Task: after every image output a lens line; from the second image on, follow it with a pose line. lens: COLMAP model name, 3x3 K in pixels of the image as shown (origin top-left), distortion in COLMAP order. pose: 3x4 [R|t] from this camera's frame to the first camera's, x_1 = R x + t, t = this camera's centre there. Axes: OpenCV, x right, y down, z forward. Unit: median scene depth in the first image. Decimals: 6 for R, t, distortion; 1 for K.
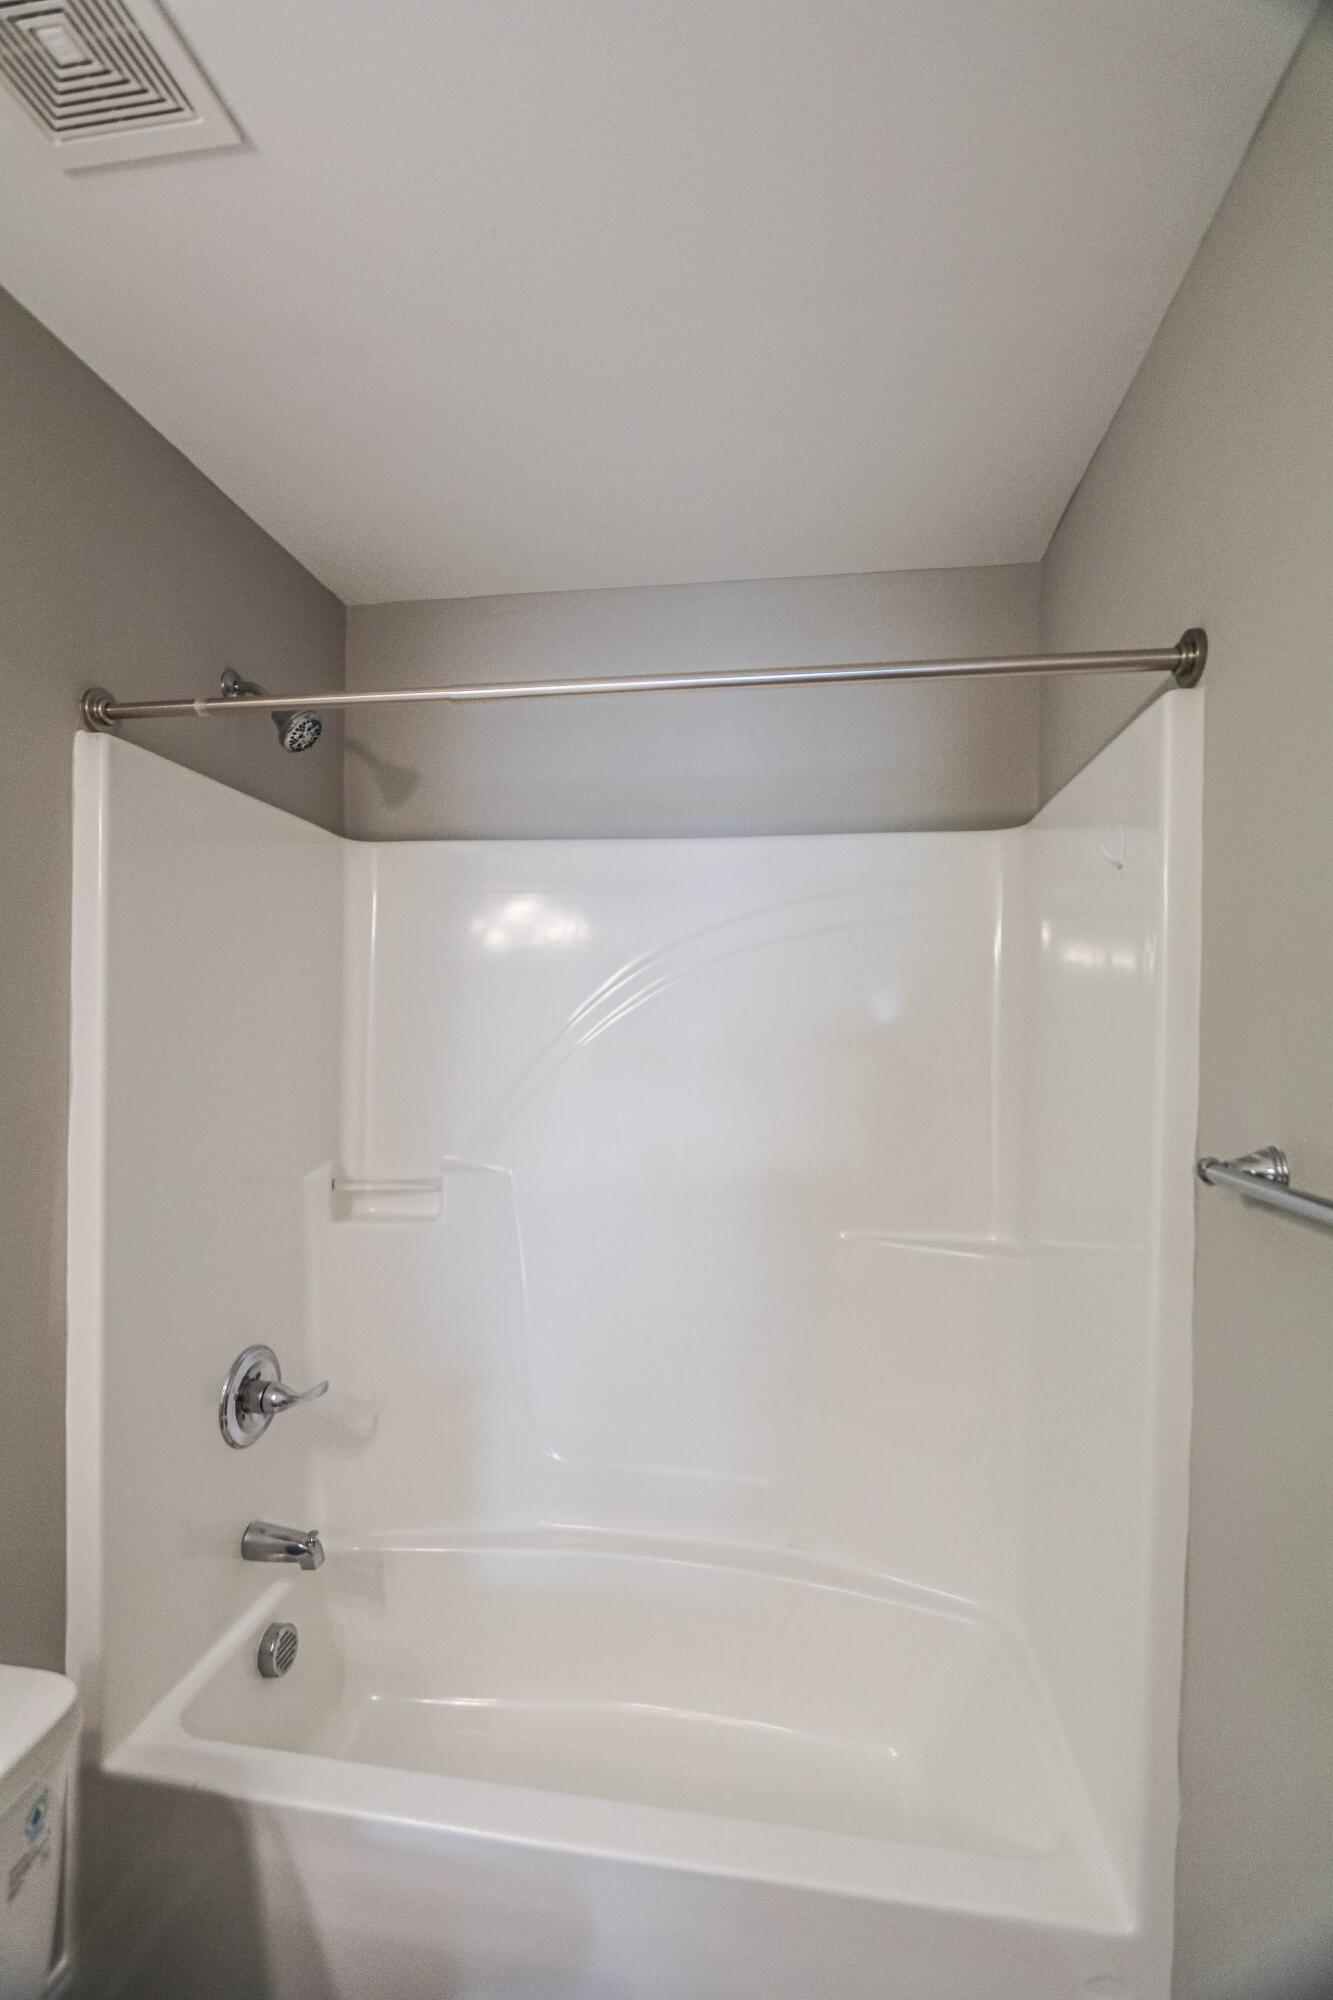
lens RADIAL K [[915.8, 0, 669.4], [0, 915.8, 1007.1], [0, 0, 1]] dist [-0.024114, 0.000855]
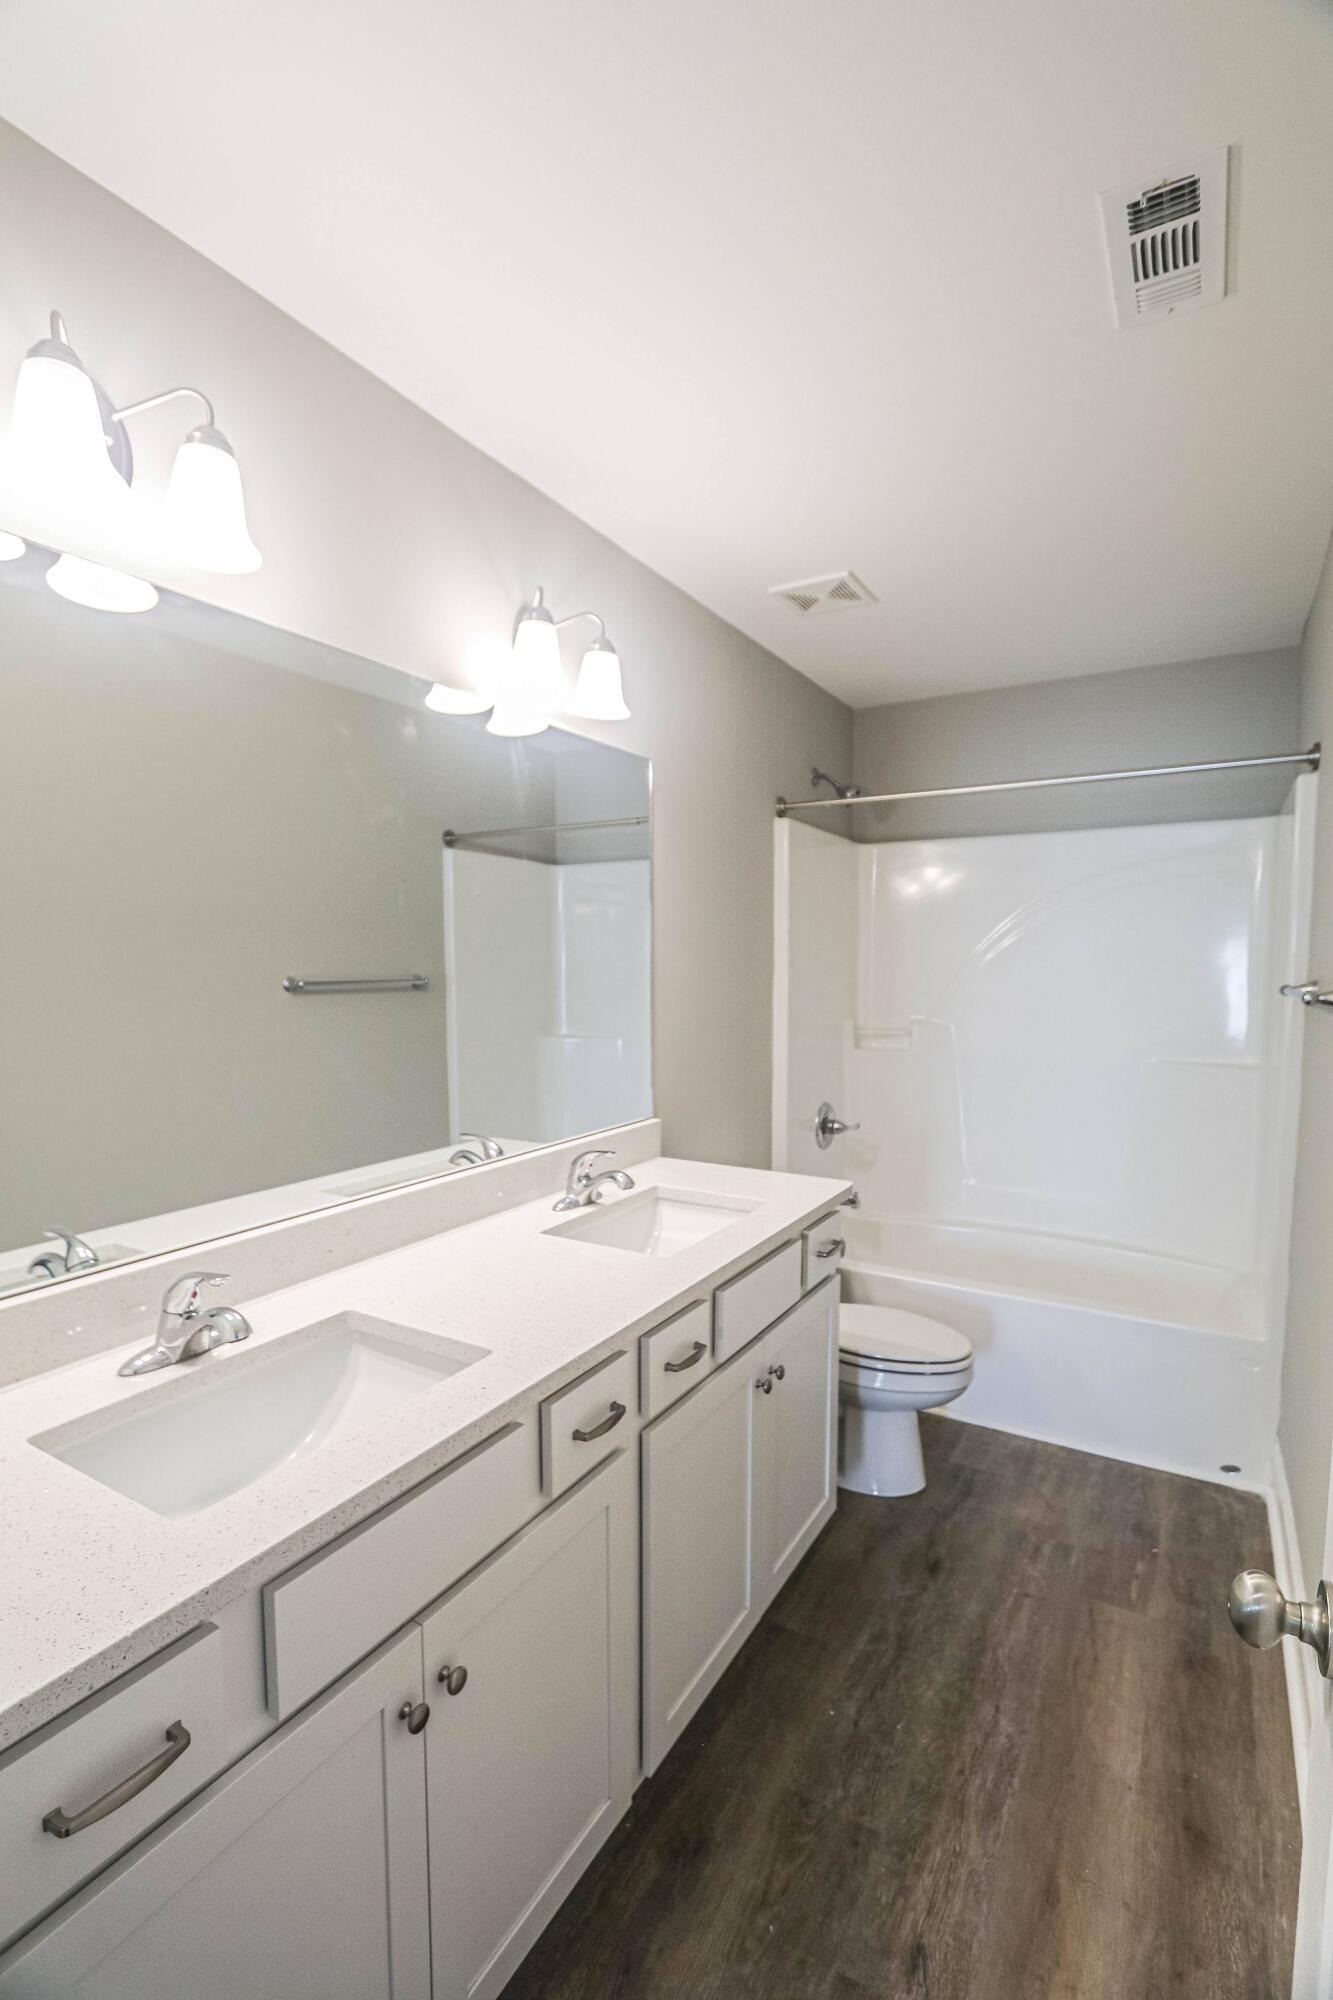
lens RADIAL K [[915.8, 0, 669.4], [0, 915.8, 1011.7], [0, 0, 1]] dist [-0.024114, 0.000855]
pose [[0.925339, 0.012790, -0.378925, -0.005222], [0.013406, 0.997702, 0.066413, 0.026836], [0.378903, -0.066535, 0.923041, -0.911977]]
